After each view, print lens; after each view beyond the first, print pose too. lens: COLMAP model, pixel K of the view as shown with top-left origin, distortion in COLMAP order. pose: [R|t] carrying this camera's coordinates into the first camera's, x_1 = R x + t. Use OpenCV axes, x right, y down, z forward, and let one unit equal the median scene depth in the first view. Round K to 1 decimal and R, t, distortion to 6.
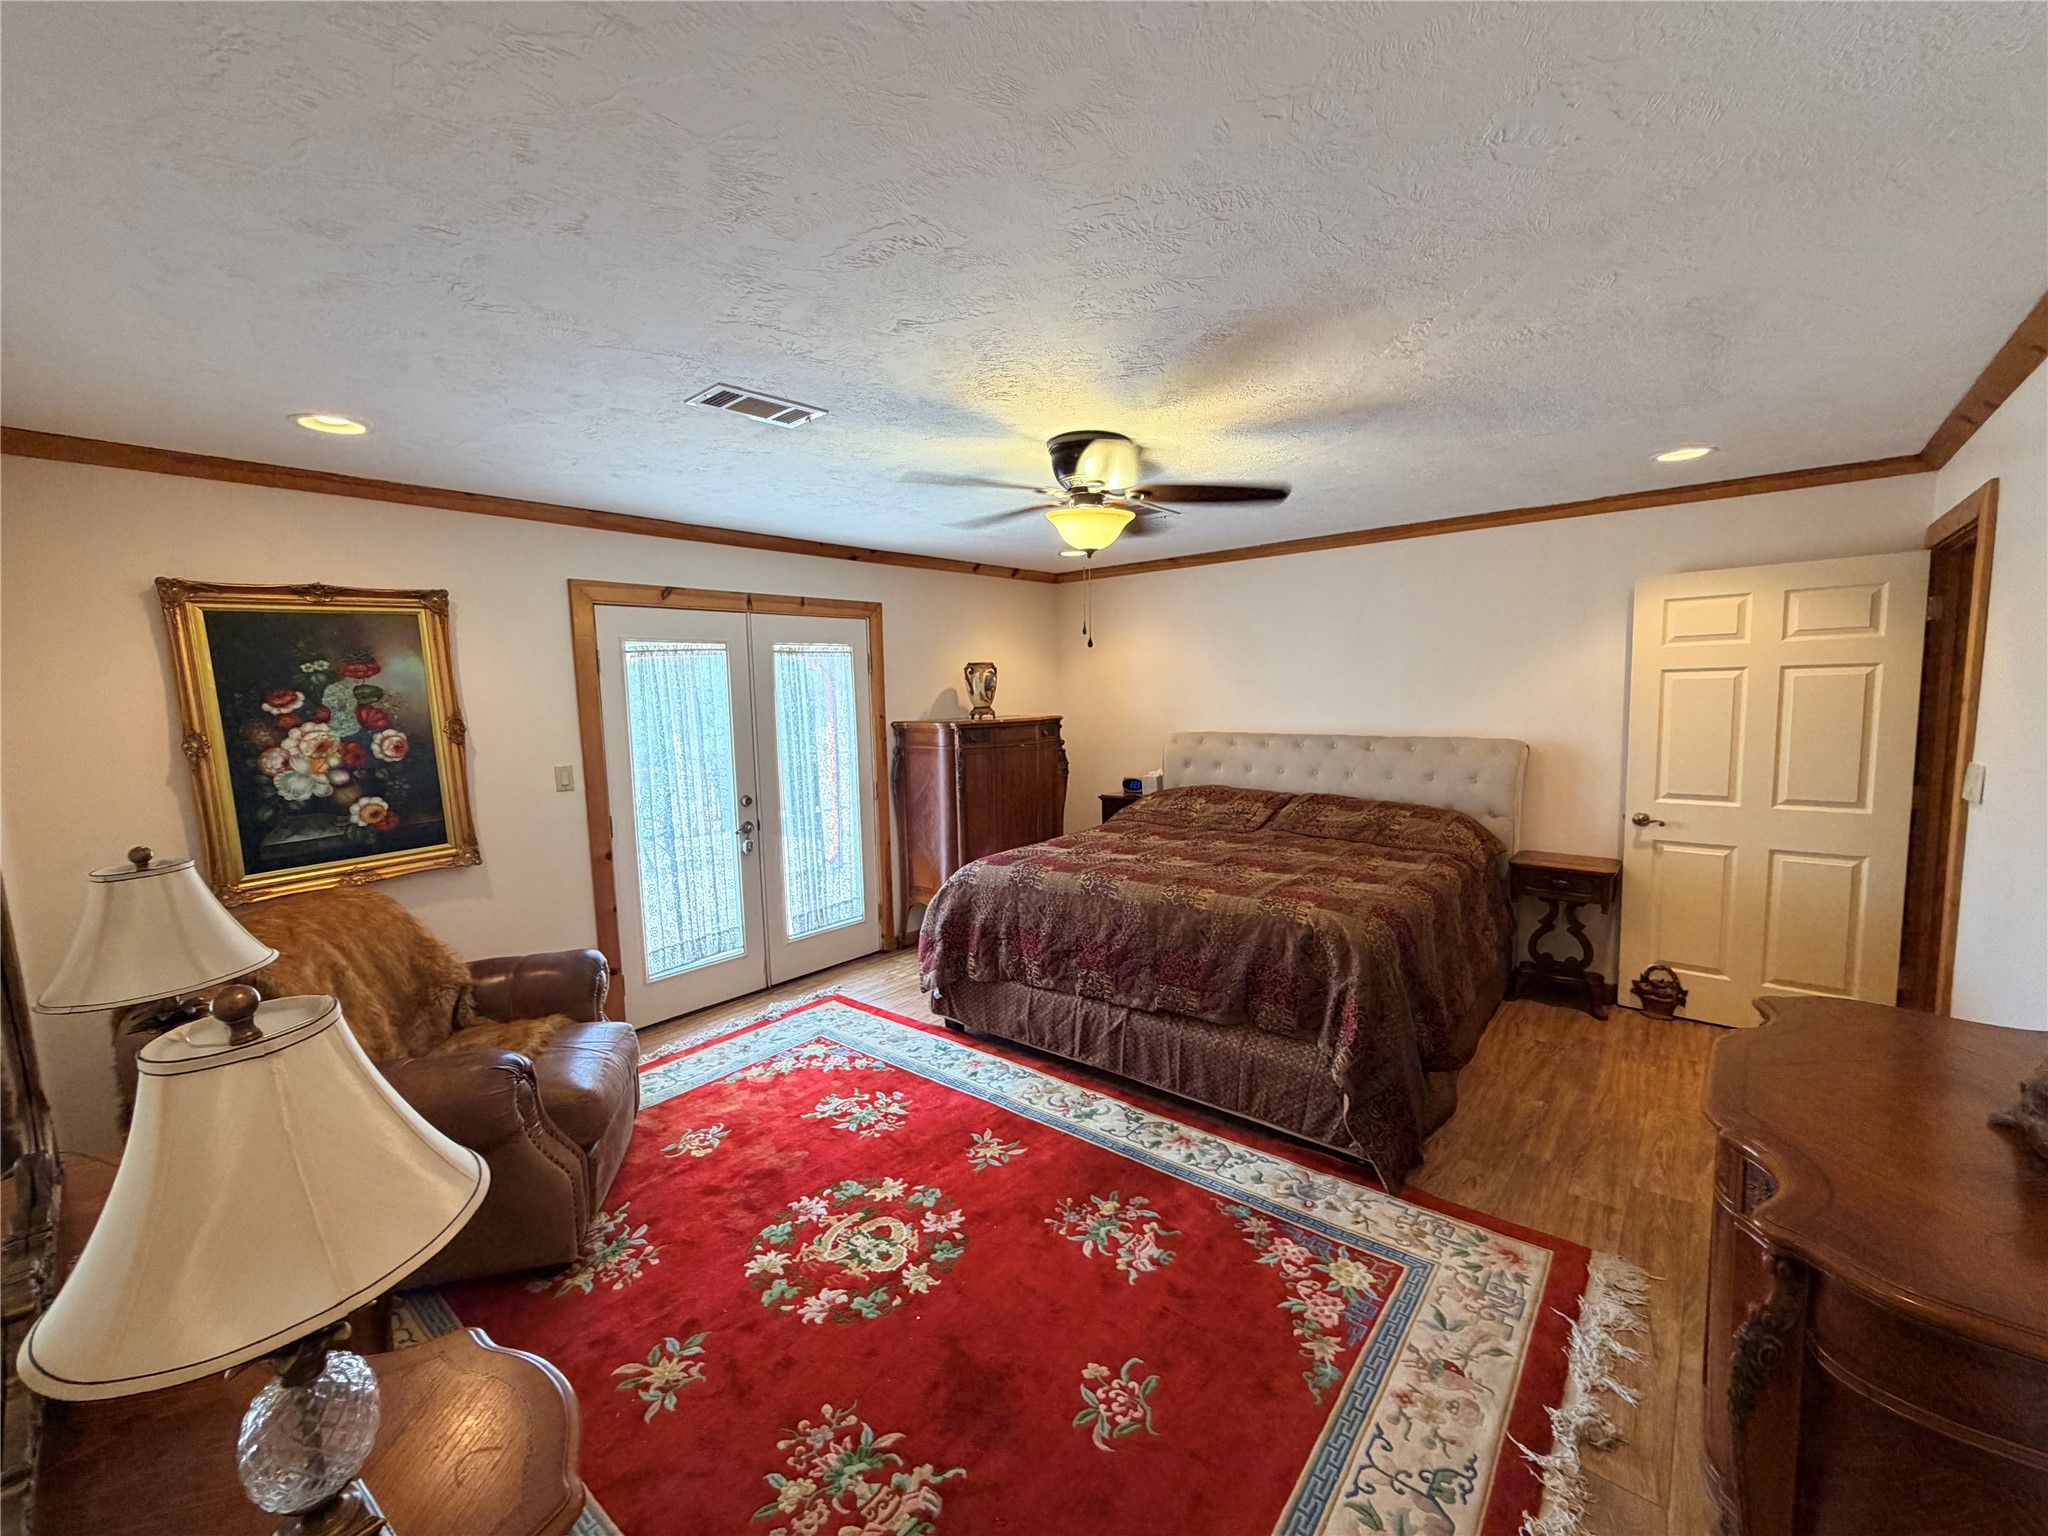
lens RADIAL K [[818.0, 0, 1017.7], [0, 818.0, 770.9], [0, 0, 1]] dist [-0.000778, 0.000190]
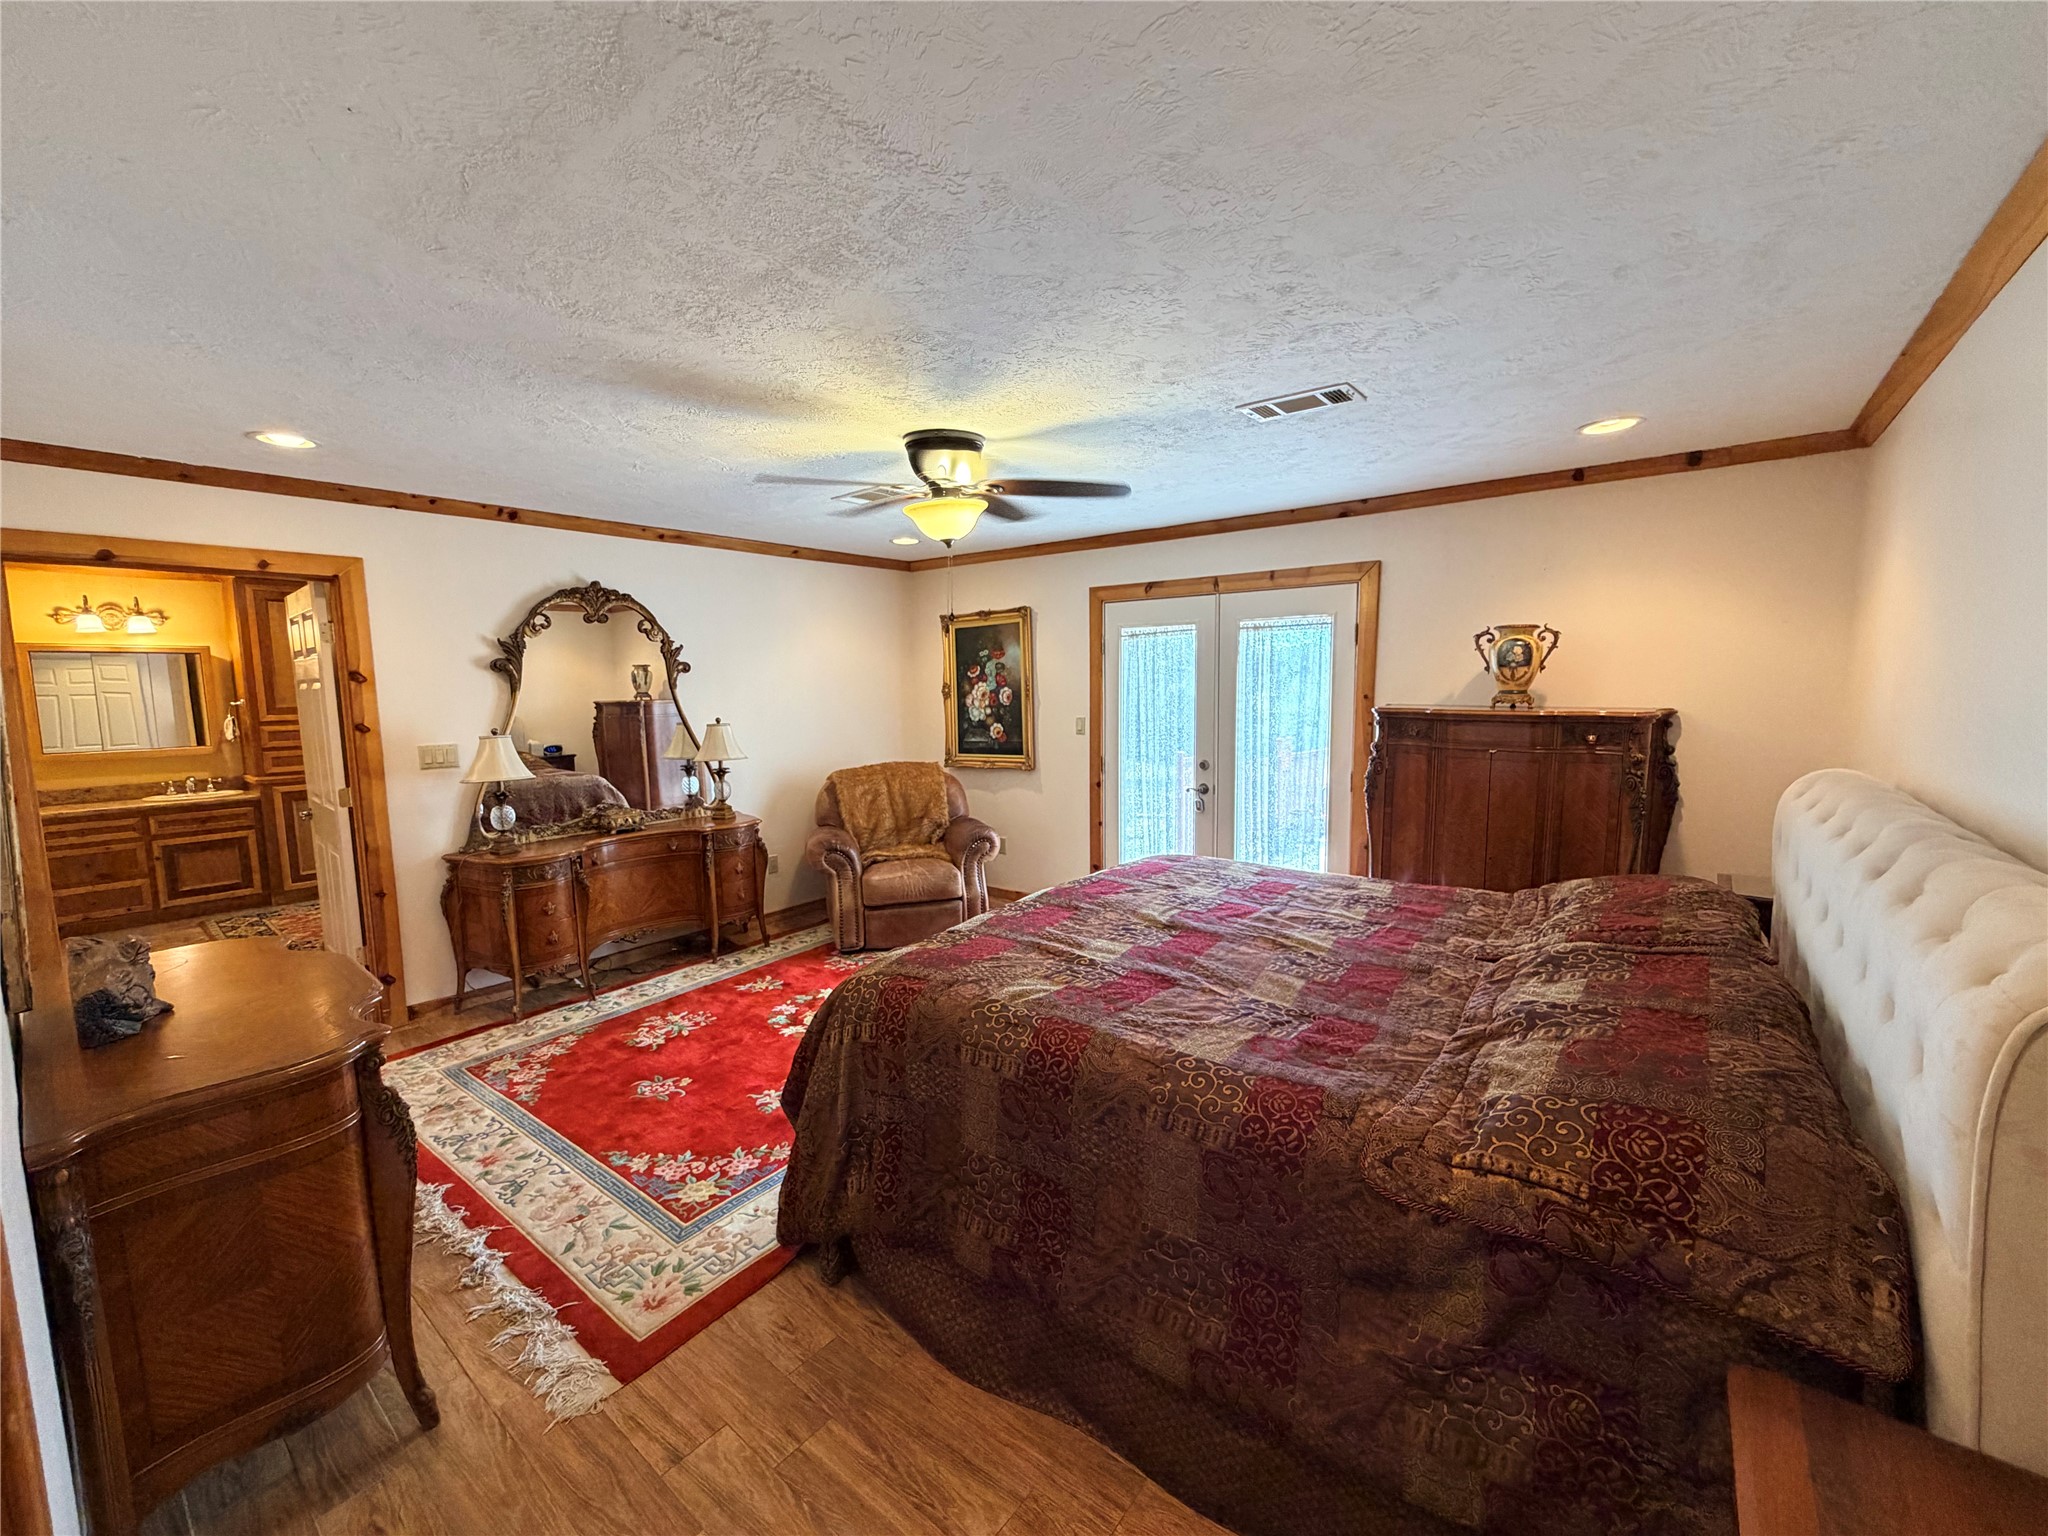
lens RADIAL K [[818.0, 0, 1018.4], [0, 818.0, 772.0], [0, 0, 1]] dist [-0.000778, 0.000190]
pose [[0.044808, 0.139078, -0.989267, 1.073020], [-0.090734, 0.986735, 0.134612, -0.114325], [0.994867, 0.083729, 0.056833, 0.967957]]
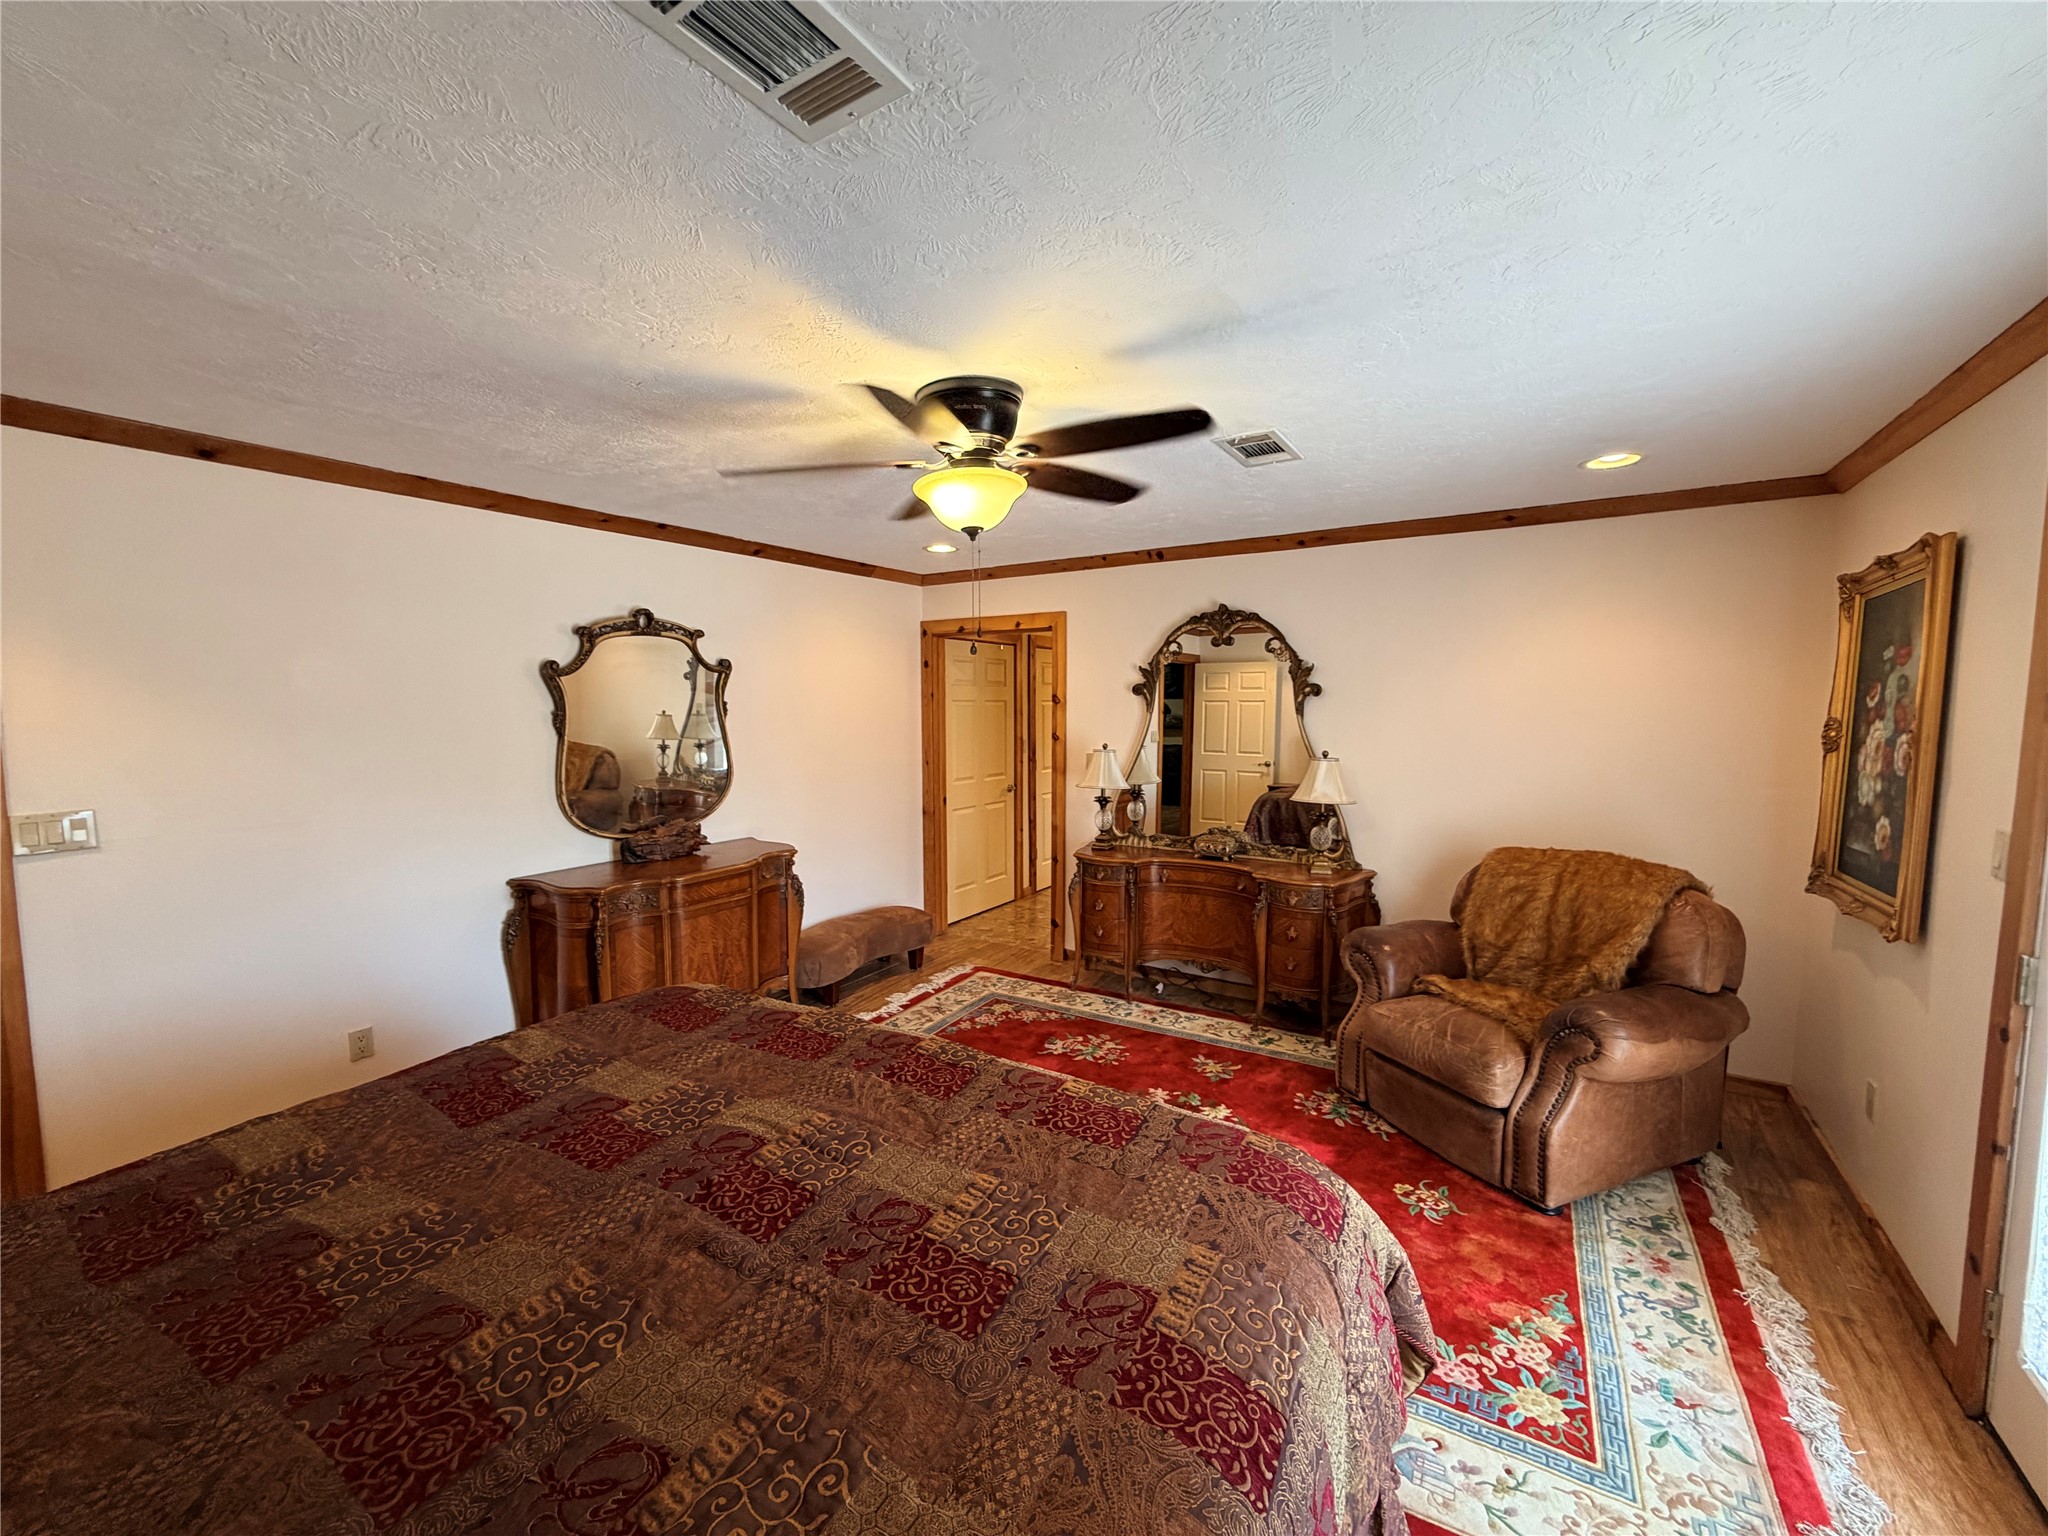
lens RADIAL K [[818.0, 0, 1023.5], [0, 818.0, 766.1], [0, 0, 1]] dist [-0.000778, 0.000190]
pose [[-0.987977, 0.038298, -0.149781, 0.152523], [0.009947, 0.982570, 0.185625, -0.174126], [0.154280, 0.181904, -0.971138, 1.660117]]
